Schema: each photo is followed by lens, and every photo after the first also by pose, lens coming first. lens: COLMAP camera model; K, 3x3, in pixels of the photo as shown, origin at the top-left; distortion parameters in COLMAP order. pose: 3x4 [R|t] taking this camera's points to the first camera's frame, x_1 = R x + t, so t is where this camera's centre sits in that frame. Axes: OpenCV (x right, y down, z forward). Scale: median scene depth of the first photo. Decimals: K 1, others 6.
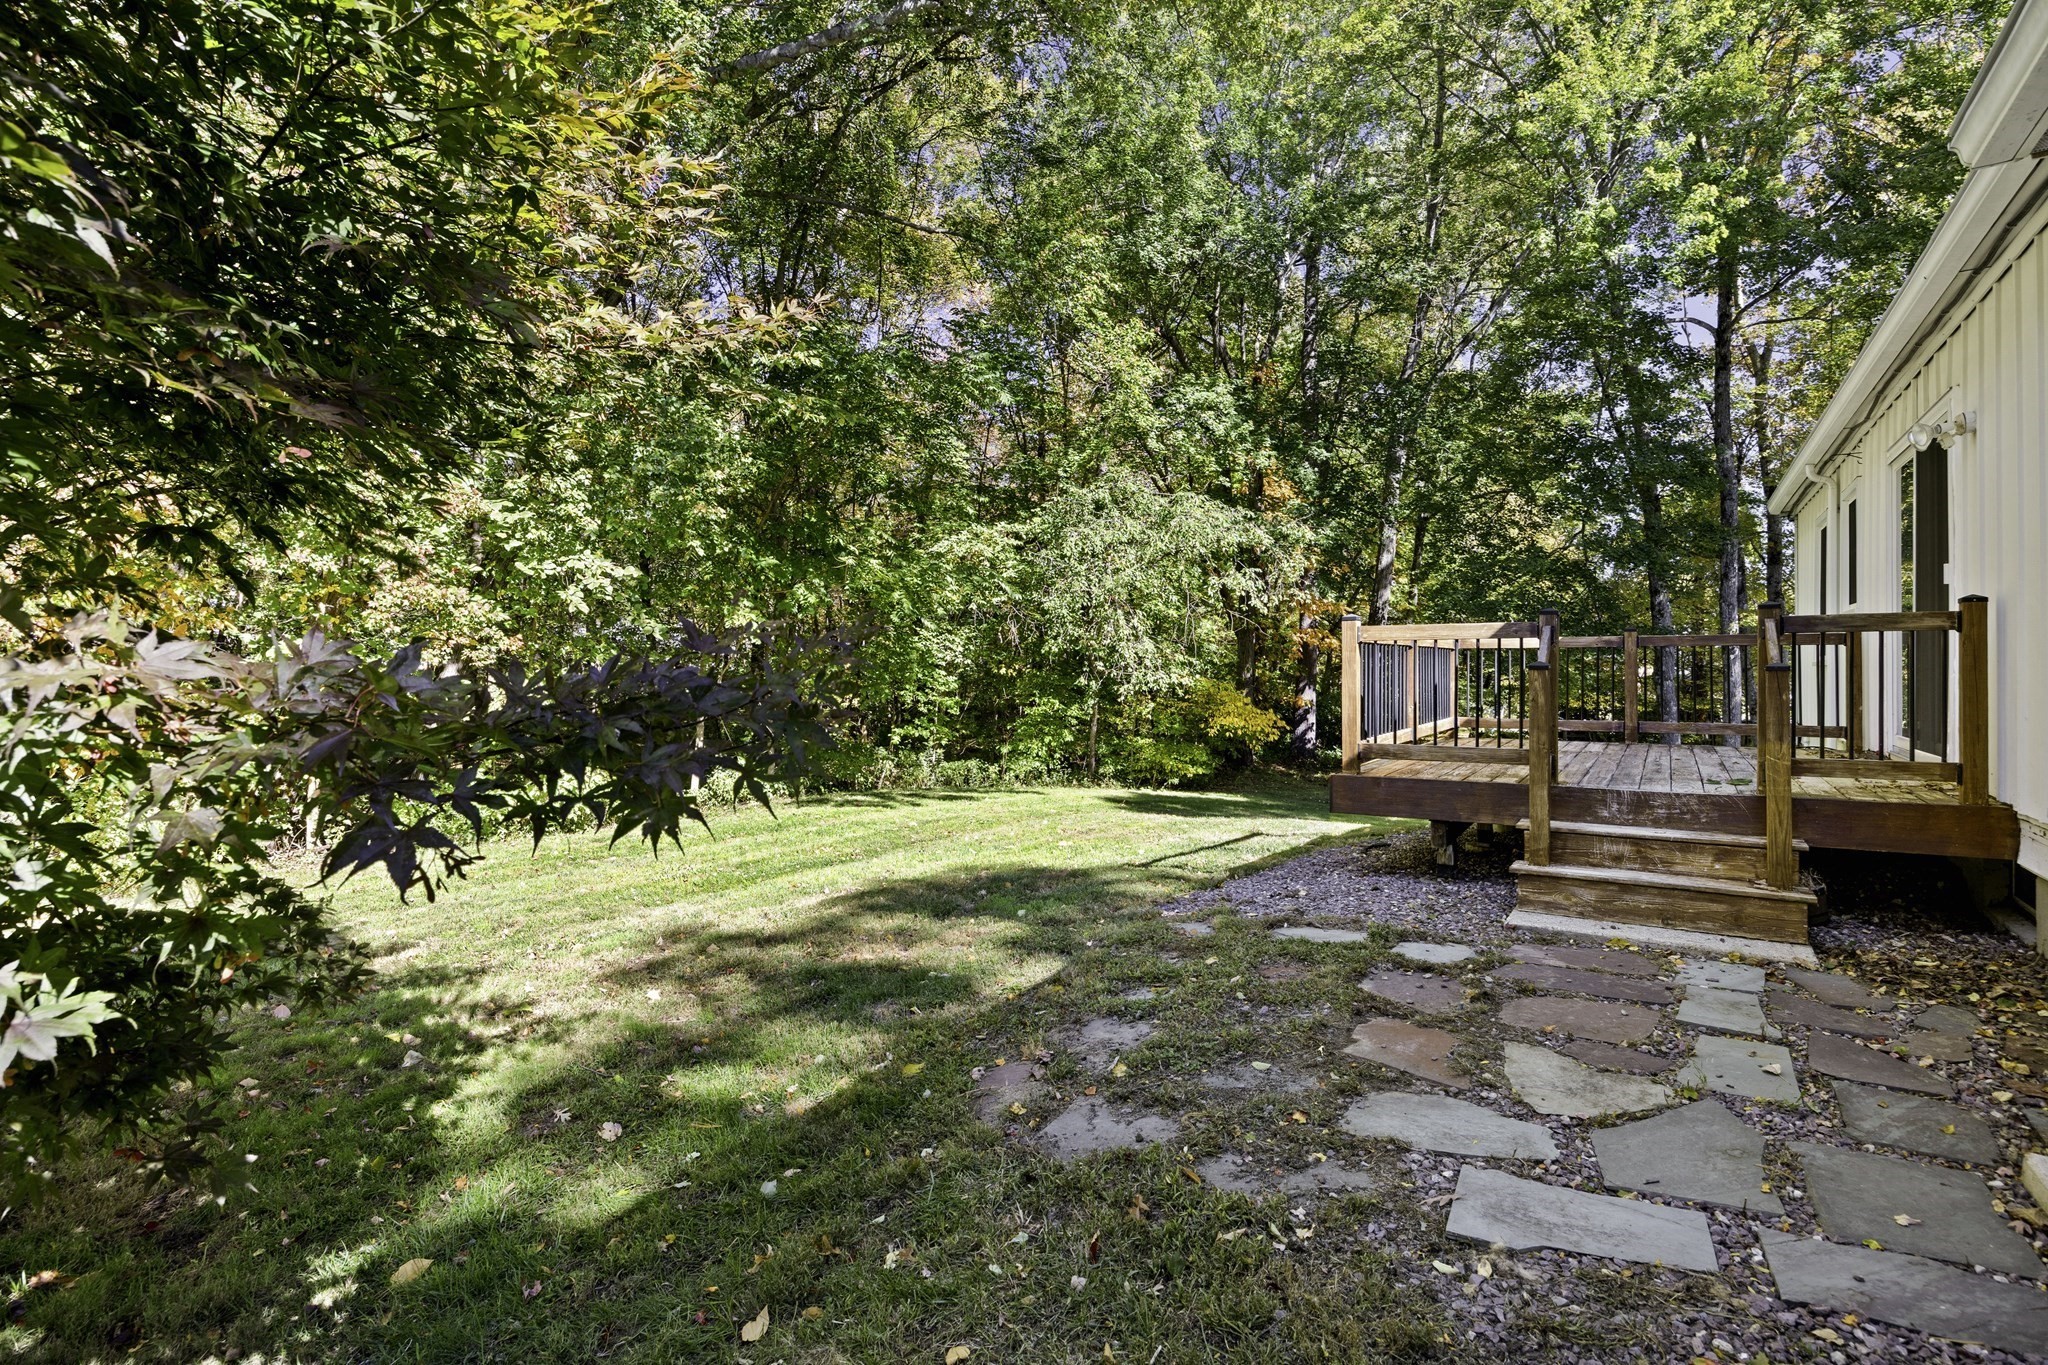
lens RADIAL K [[1024.4, 0, 1021.0], [0, 1024.4, 668.0], [0, 0, 1]] dist [-0.020719, -0.000381]
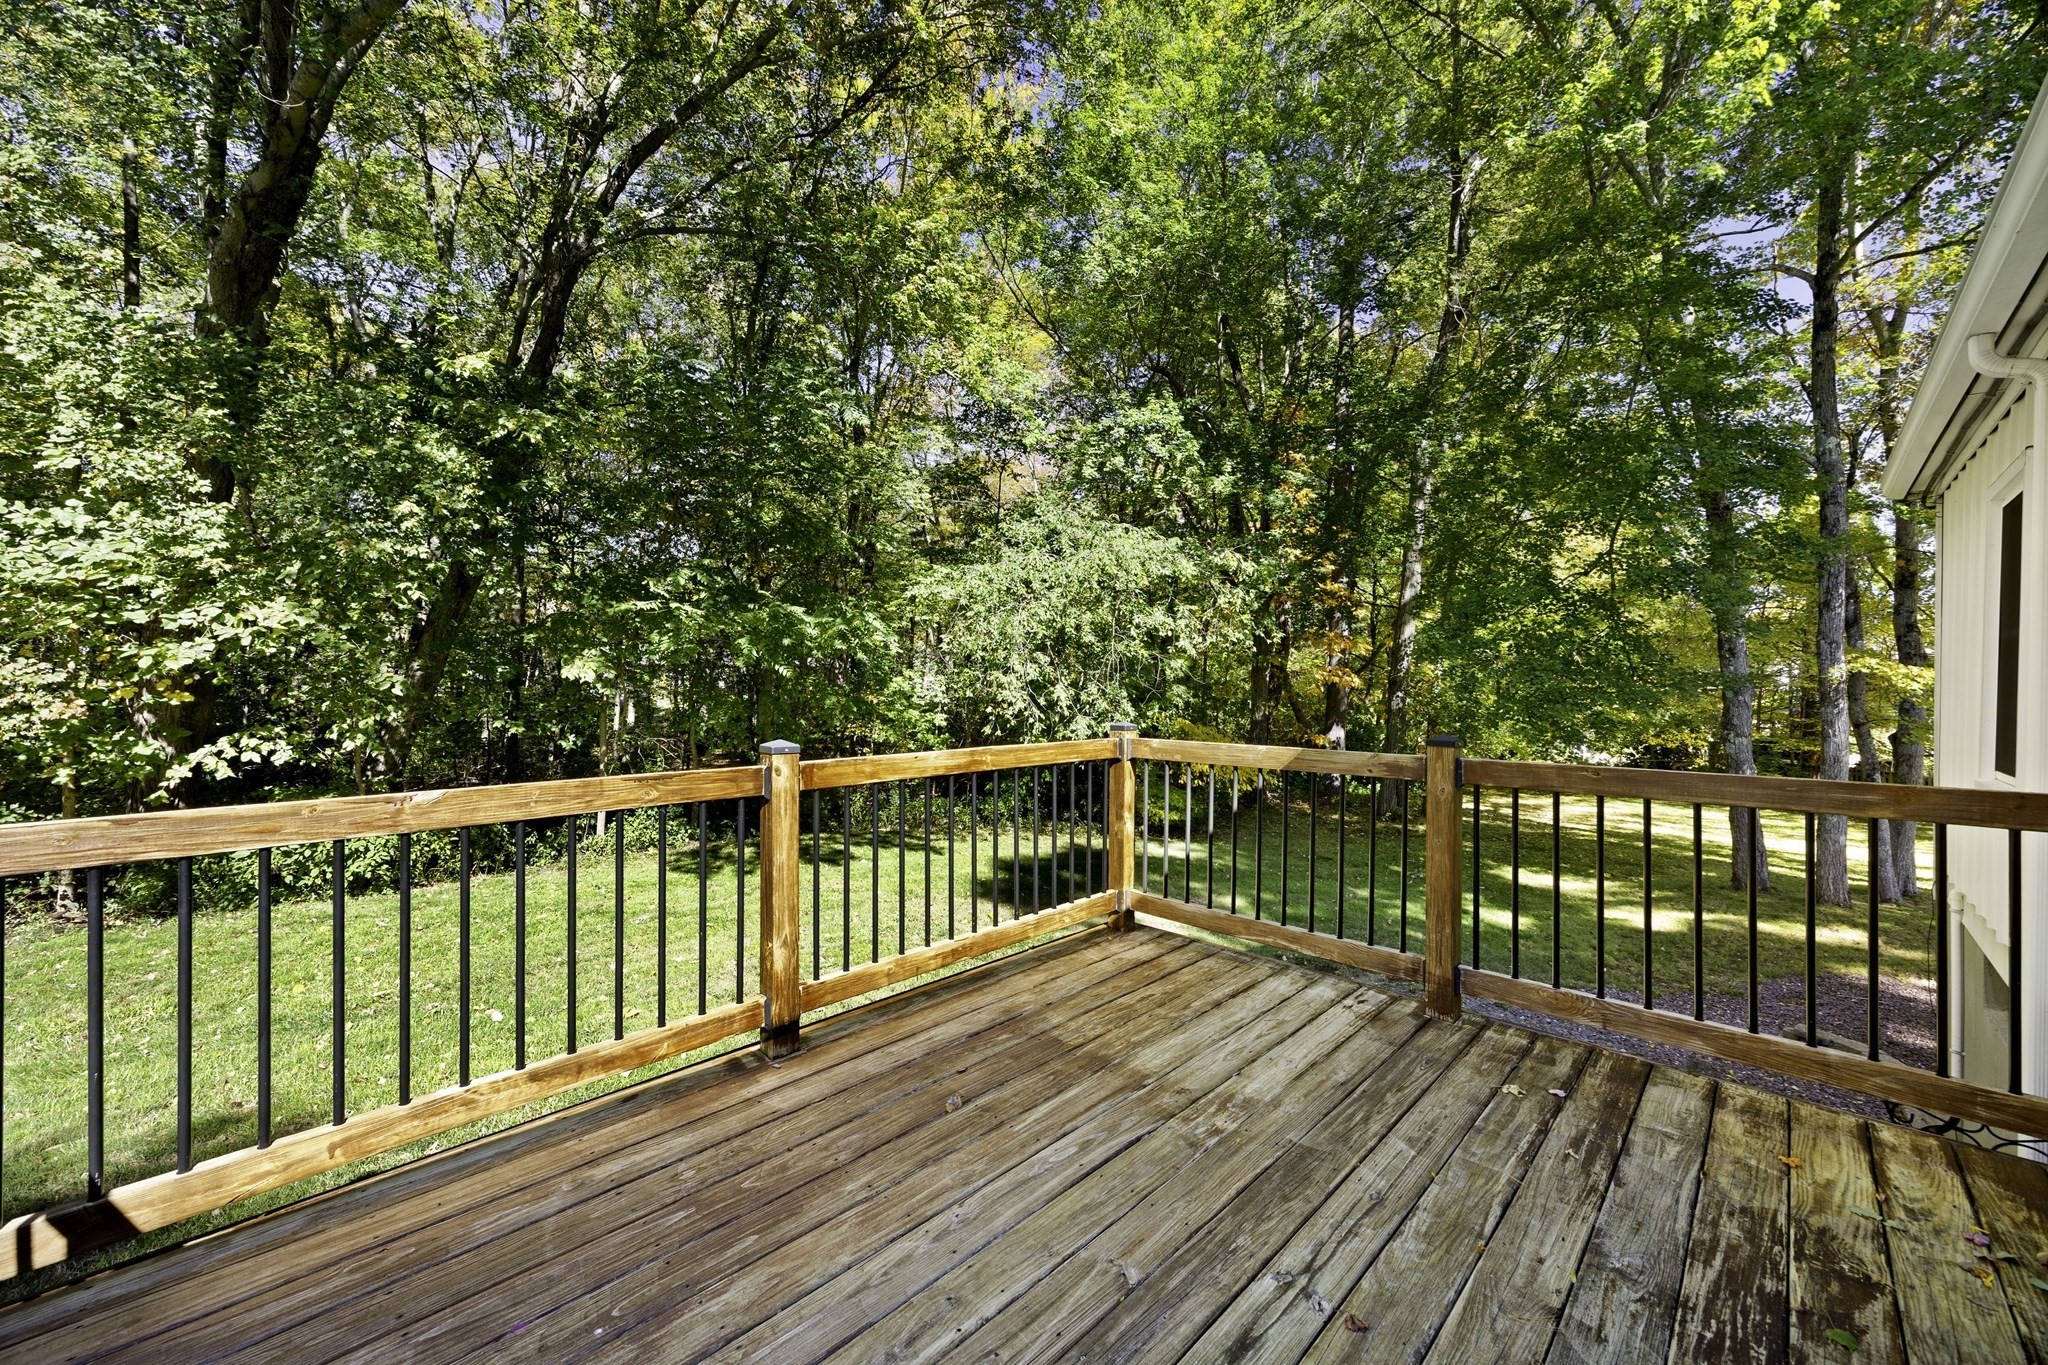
lens RADIAL K [[791.0, 0, 1029.0], [0, 791.0, 688.7], [0, 0, 1]] dist [-0.002027, 0.000610]
pose [[0.979846, 0.004871, -0.199693, 0.216963], [-0.004095, 0.999982, 0.004299, -0.025828], [0.199711, -0.003395, 0.979849, 0.285338]]
